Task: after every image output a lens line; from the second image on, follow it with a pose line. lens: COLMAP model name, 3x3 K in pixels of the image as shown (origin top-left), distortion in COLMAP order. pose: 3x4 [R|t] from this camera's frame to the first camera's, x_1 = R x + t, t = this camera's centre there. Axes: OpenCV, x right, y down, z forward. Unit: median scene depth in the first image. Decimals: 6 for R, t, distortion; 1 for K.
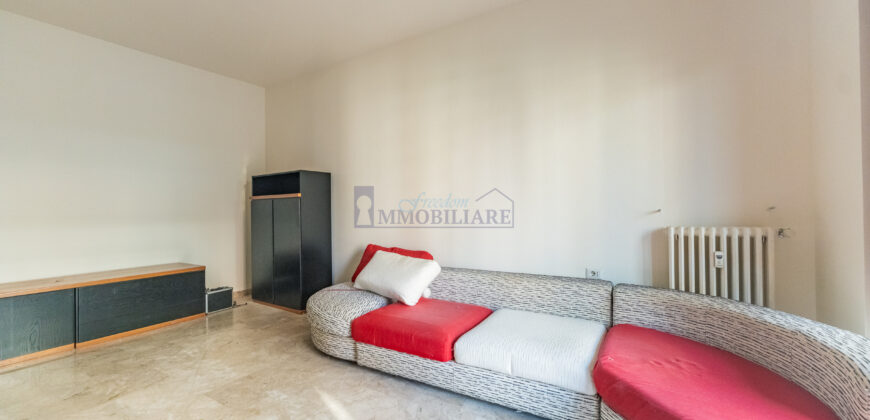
lens RADIAL K [[348.6, 0, 435.0], [0, 348.6, 210.0], [0, 0, 1]] dist [0.000743, 0.000204]
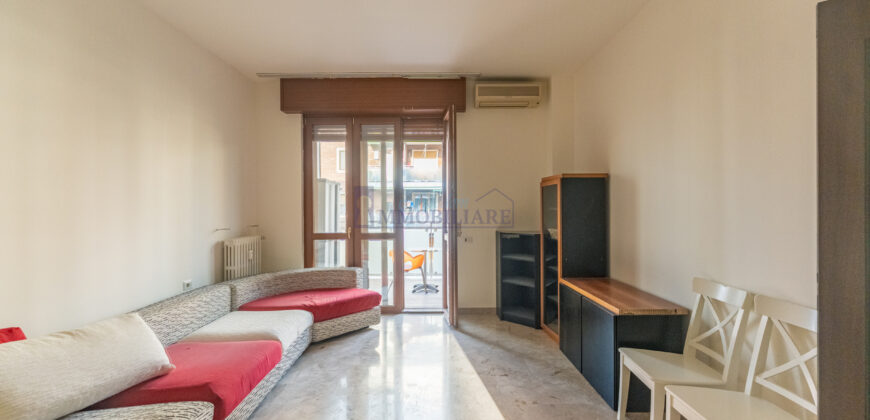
lens RADIAL K [[348.6, 0, 435.0], [0, 348.6, 210.0], [0, 0, 1]] dist [0.000743, 0.000204]
pose [[-0.536495, 0.011883, 0.843820, -0.988562], [0.008863, 0.999925, -0.008446, -0.055087], [-0.843857, 0.002947, -0.536560, 0.915132]]
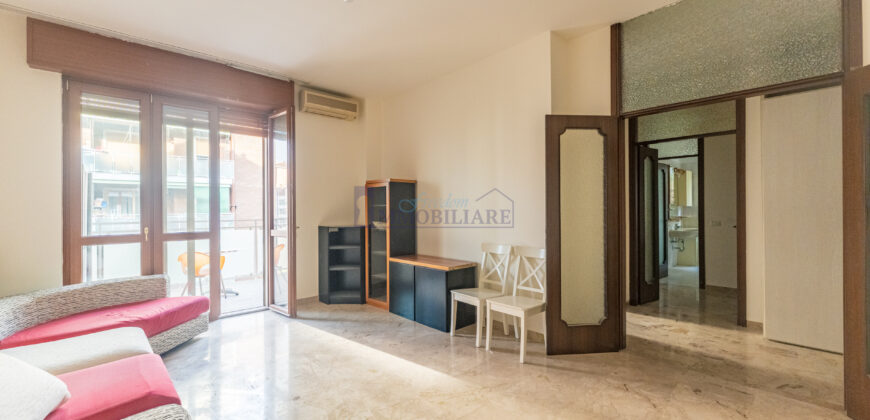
lens RADIAL K [[348.6, 0, 435.0], [0, 348.6, 210.0], [0, 0, 1]] dist [0.000743, 0.000204]
pose [[-0.967030, 0.016664, 0.254117, -0.809068], [0.016155, 0.999861, -0.004092, -0.033941], [-0.254150, 0.000148, -0.967165, 1.386241]]
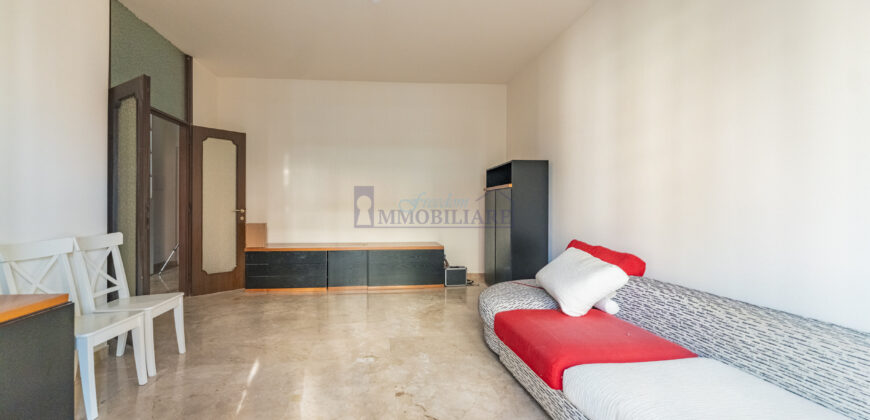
lens RADIAL K [[359.4, 0, 404.2], [0, 359.4, 207.9], [0, 0, 1]] dist [-0.000049, -0.000167]
pose [[0.597927, 0.013674, -0.801434, 0.363963], [-0.004572, 0.999896, 0.013649, 0.013824], [0.801537, -0.004497, 0.597928, 0.190408]]
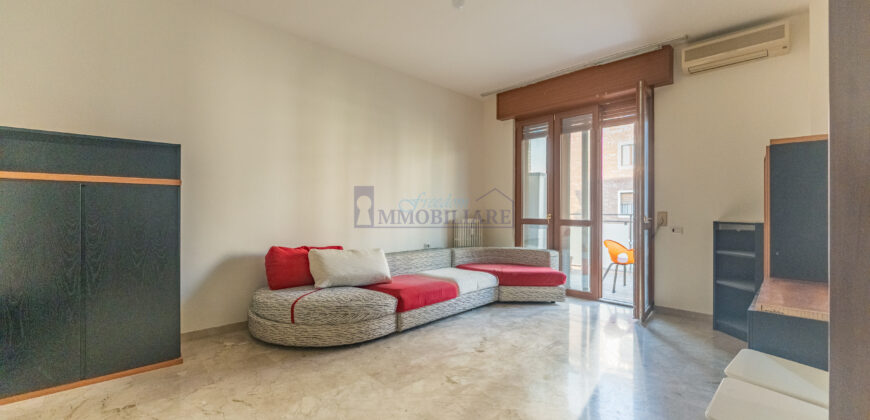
lens RADIAL K [[352.7, 0, 435.0], [0, 352.7, 210.0], [0, 0, 1]] dist [0.000235, 0.000121]
pose [[0.234381, 0.012929, 0.972059, -1.308744], [-0.010669, 0.999886, -0.010727, 0.014798], [-0.972086, -0.007857, 0.234492, 0.528842]]
